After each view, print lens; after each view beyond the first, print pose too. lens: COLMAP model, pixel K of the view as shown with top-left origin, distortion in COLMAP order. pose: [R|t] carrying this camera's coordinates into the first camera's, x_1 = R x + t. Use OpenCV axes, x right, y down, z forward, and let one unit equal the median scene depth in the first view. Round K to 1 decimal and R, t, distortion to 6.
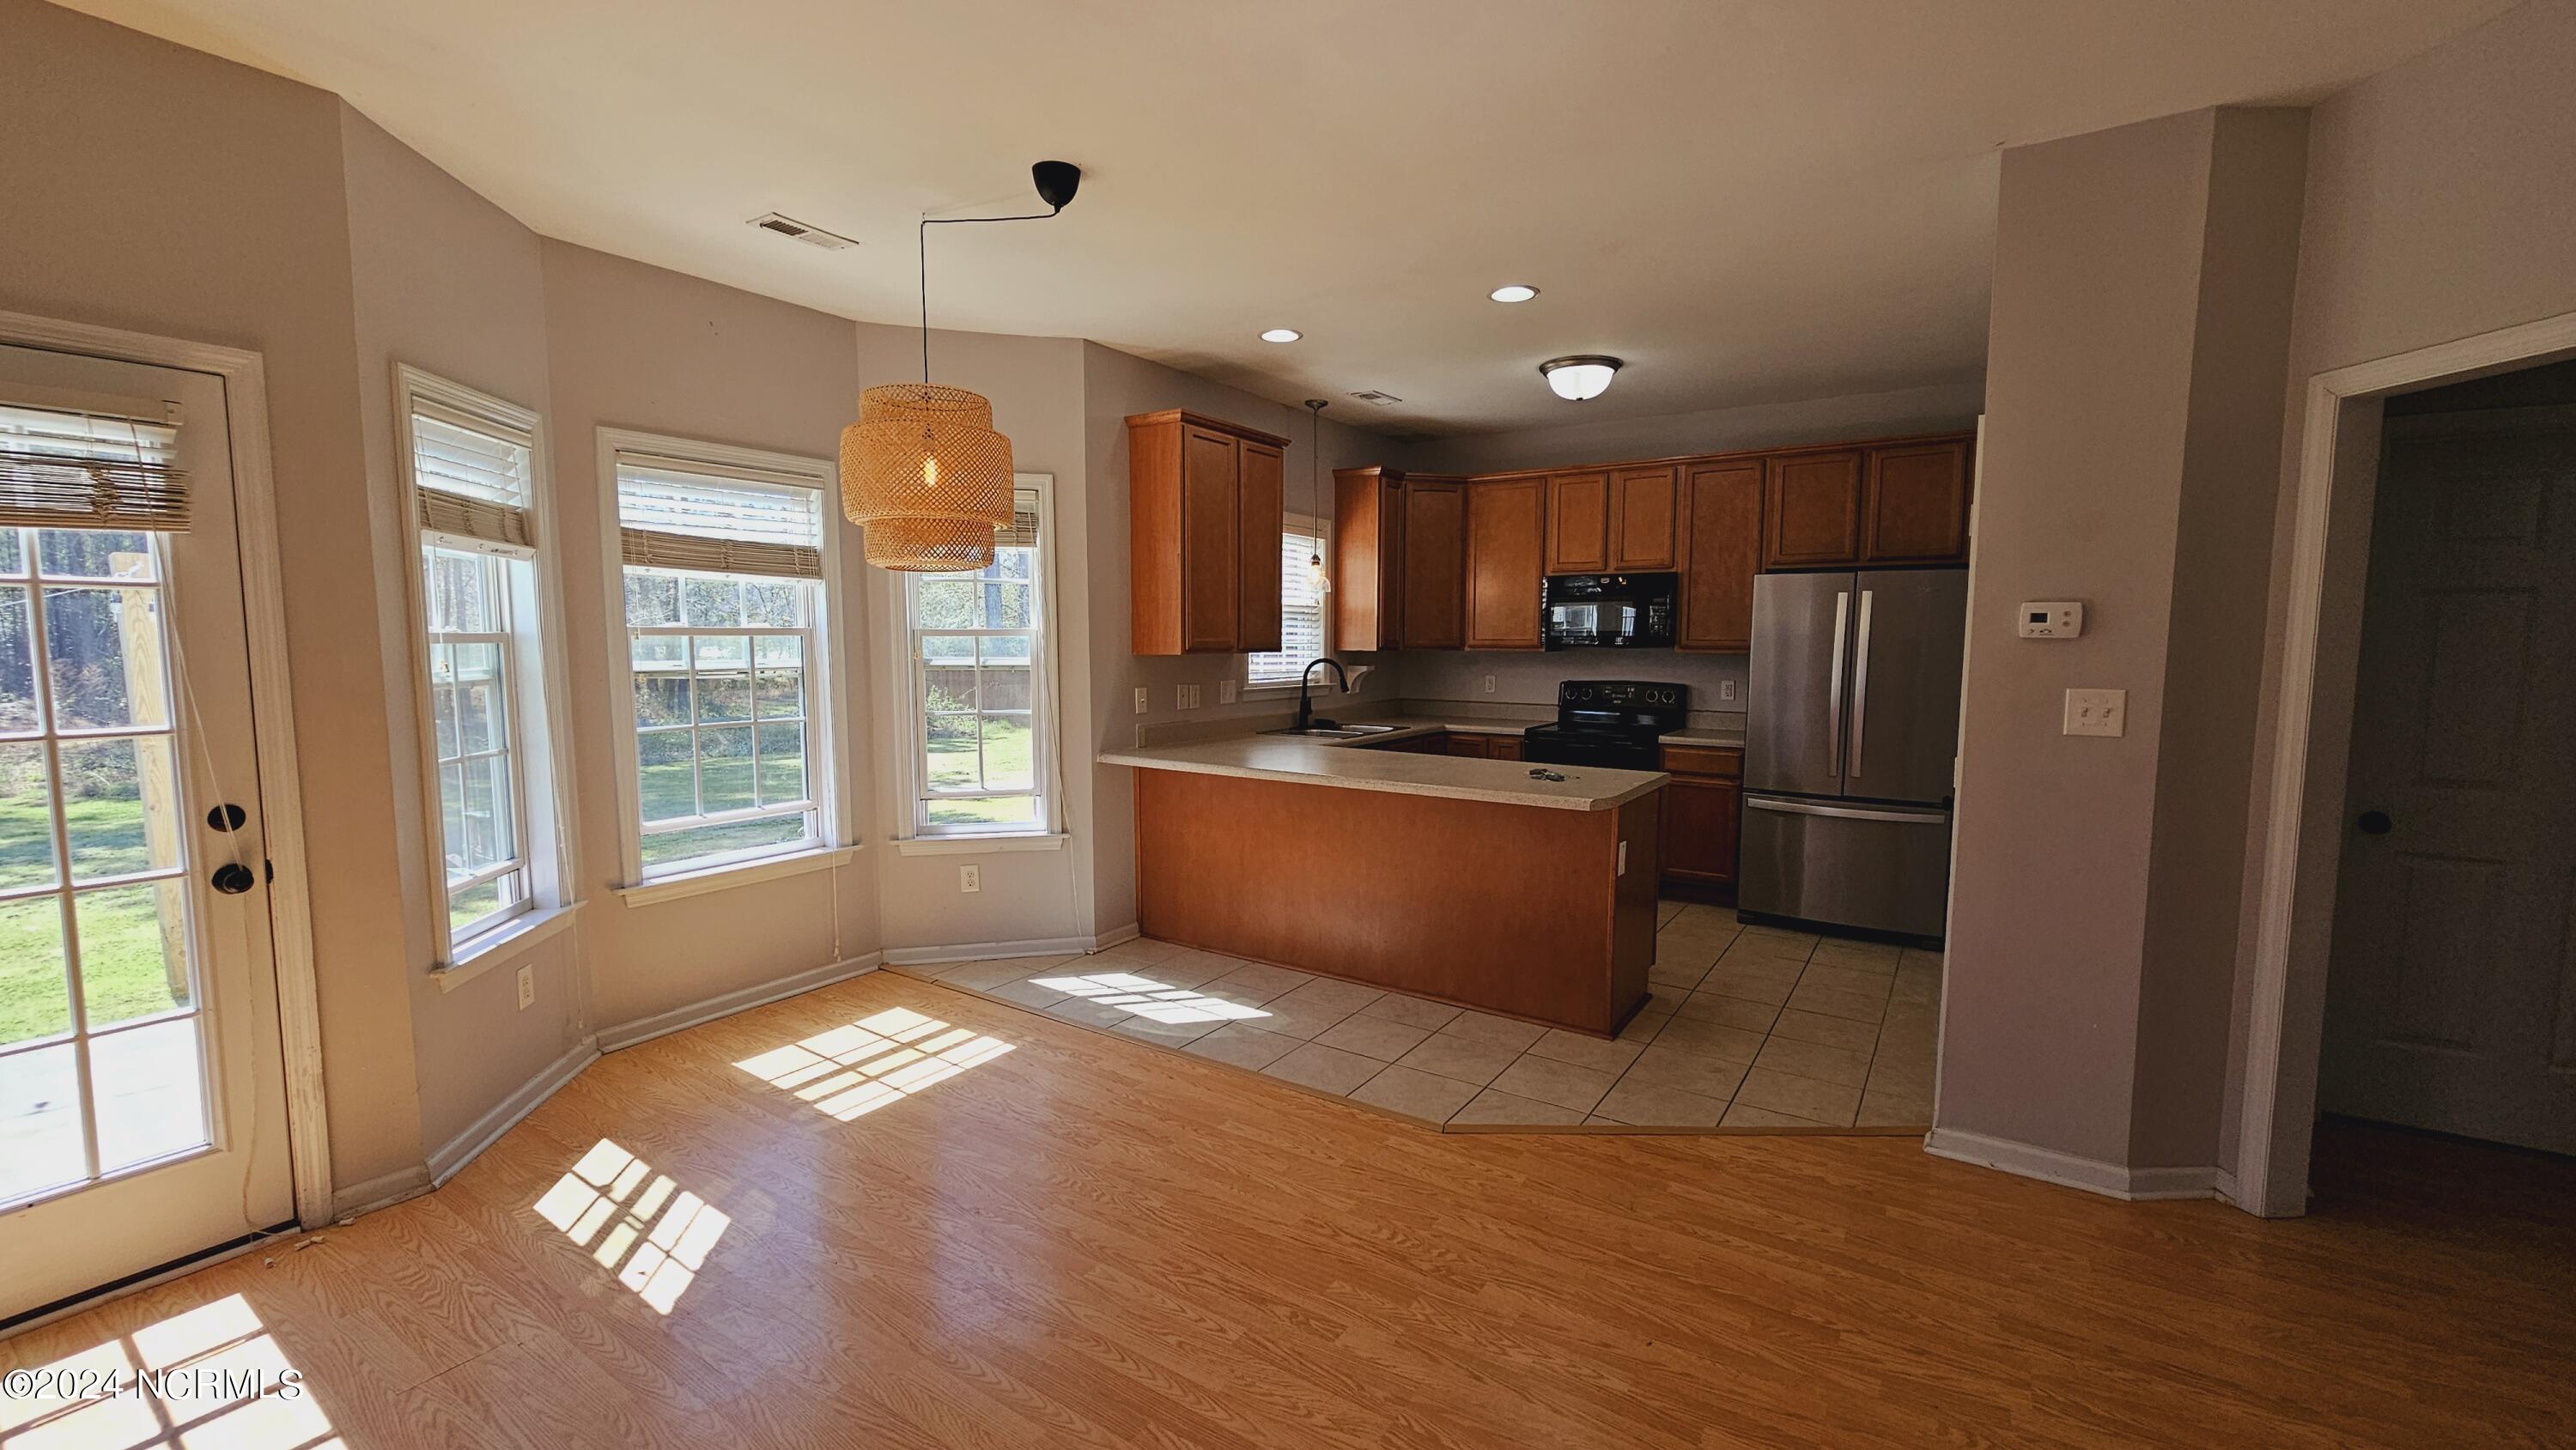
lens RADIAL K [[1057.5, 0, 1279.0], [0, 1057.5, 734.8], [0, 0, 1]] dist [0.002162, -0.000046]
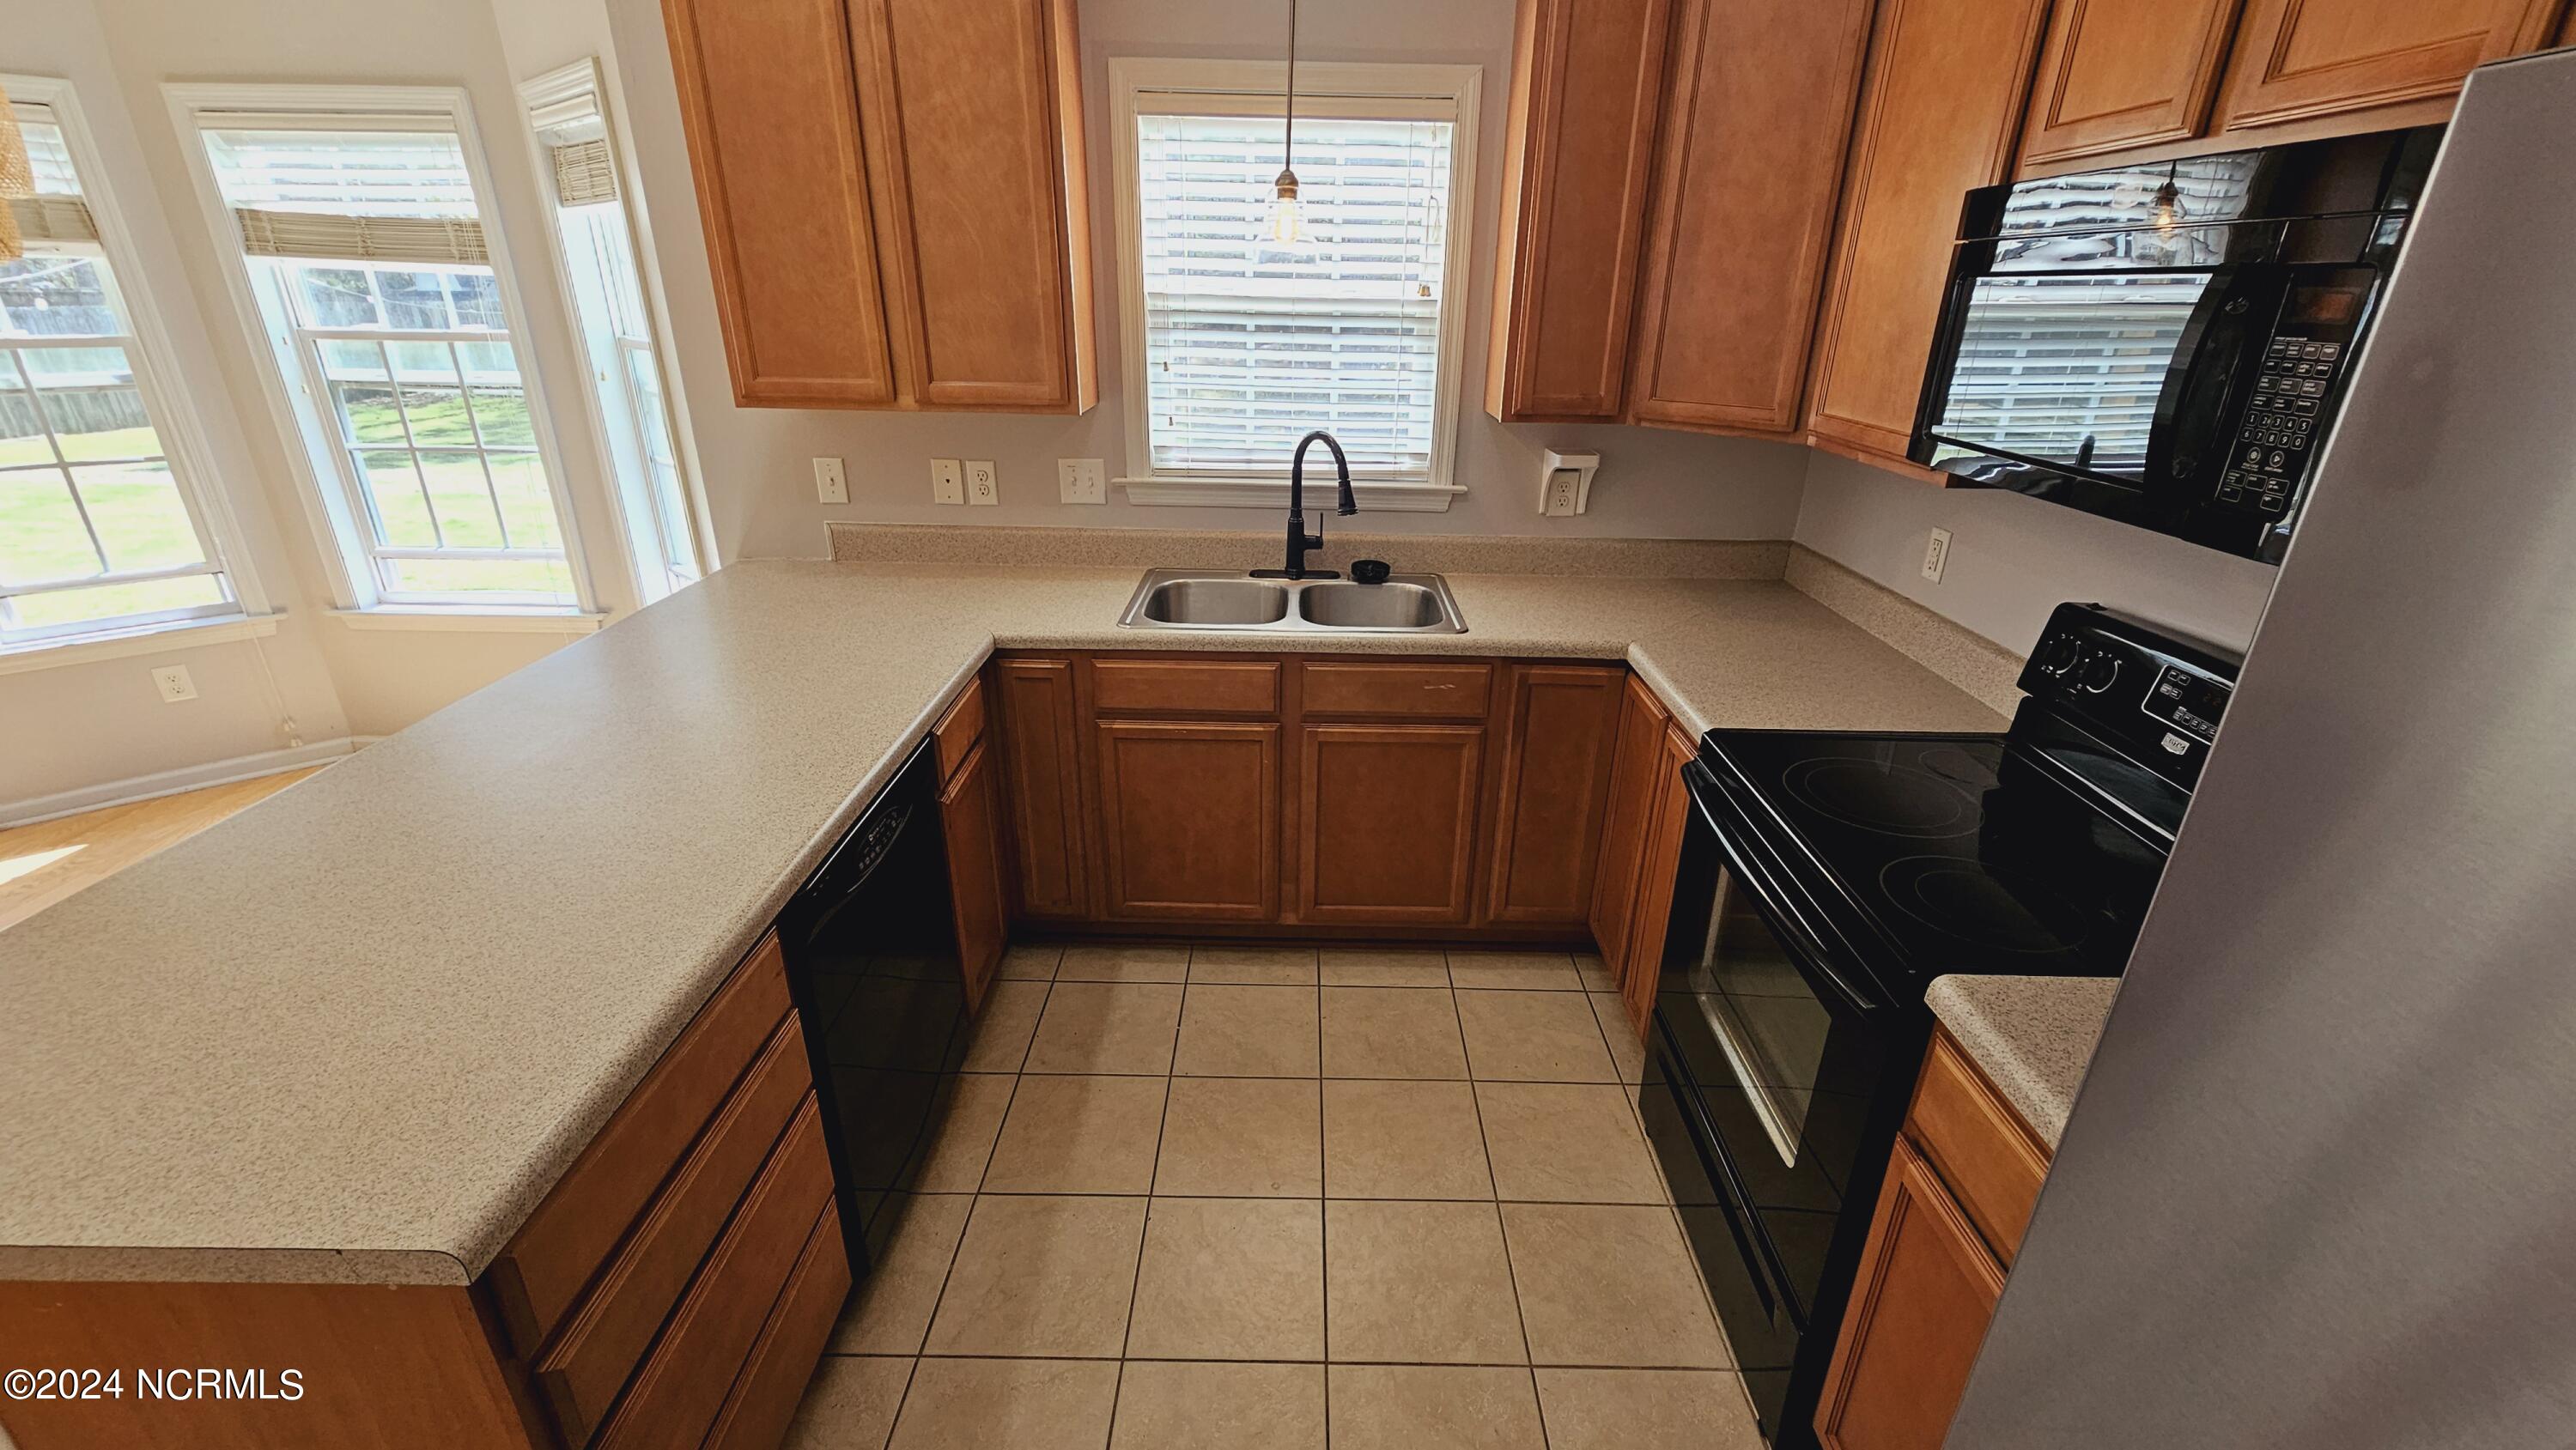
lens RADIAL K [[1057.5, 0, 1293.0], [0, 1057.5, 725.5], [0, 0, 1]] dist [0.002162, -0.000046]
pose [[0.547001, 0.325968, -0.771060, 0.598660], [-0.094677, 0.939254, 0.329907, -0.145269], [0.831761, -0.107458, 0.544635, 1.054445]]
